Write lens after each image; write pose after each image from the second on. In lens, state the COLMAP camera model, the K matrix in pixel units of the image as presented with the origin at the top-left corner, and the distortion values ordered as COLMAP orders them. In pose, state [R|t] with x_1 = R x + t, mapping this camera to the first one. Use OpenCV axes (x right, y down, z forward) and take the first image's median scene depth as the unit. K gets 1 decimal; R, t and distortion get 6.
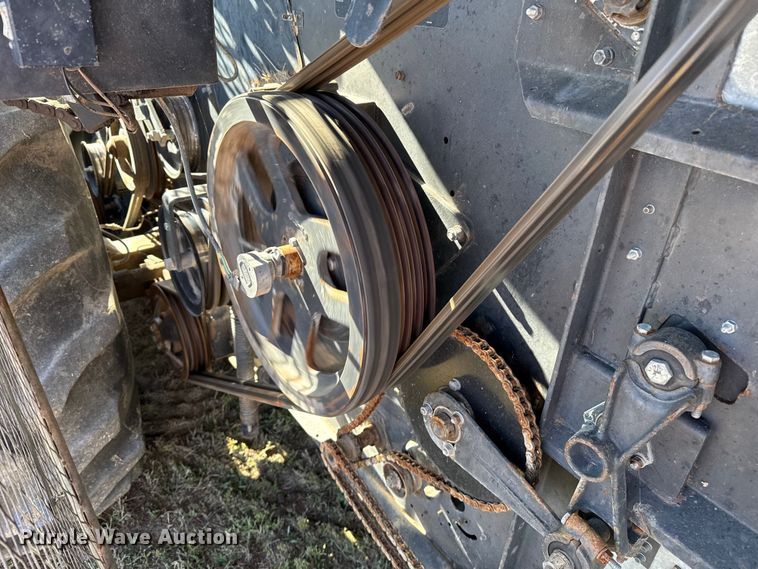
lens RADIAL K [[571.0, 0, 378.2], [0, 571.0, 282.5], [0, 0, 1]] dist [0.032797, -0.011228]
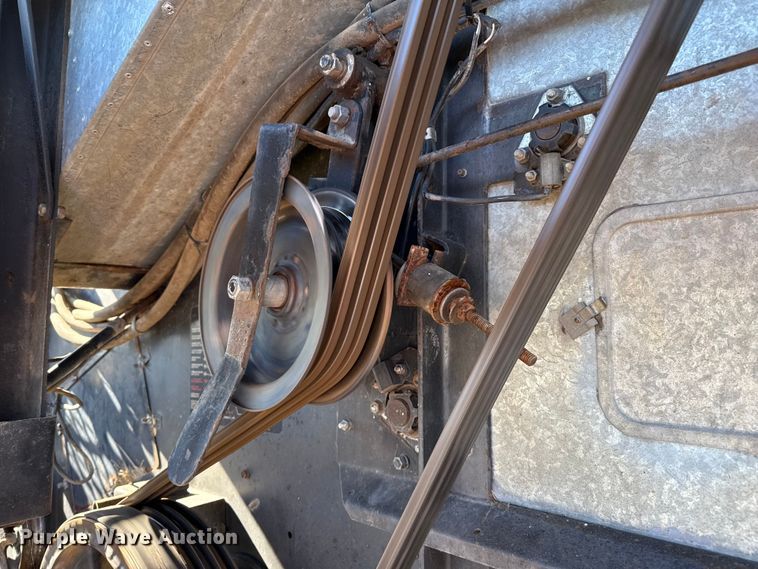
lens RADIAL K [[571.0, 0, 379.8], [0, 571.0, 285.6], [0, 0, 1]] dist [0.032797, -0.011228]
pose [[0.979638, -0.038609, 0.197025, 0.101323], [0.139307, 0.837386, -0.528562, -0.061820], [-0.144579, 0.545246, 0.825714, -0.138512]]
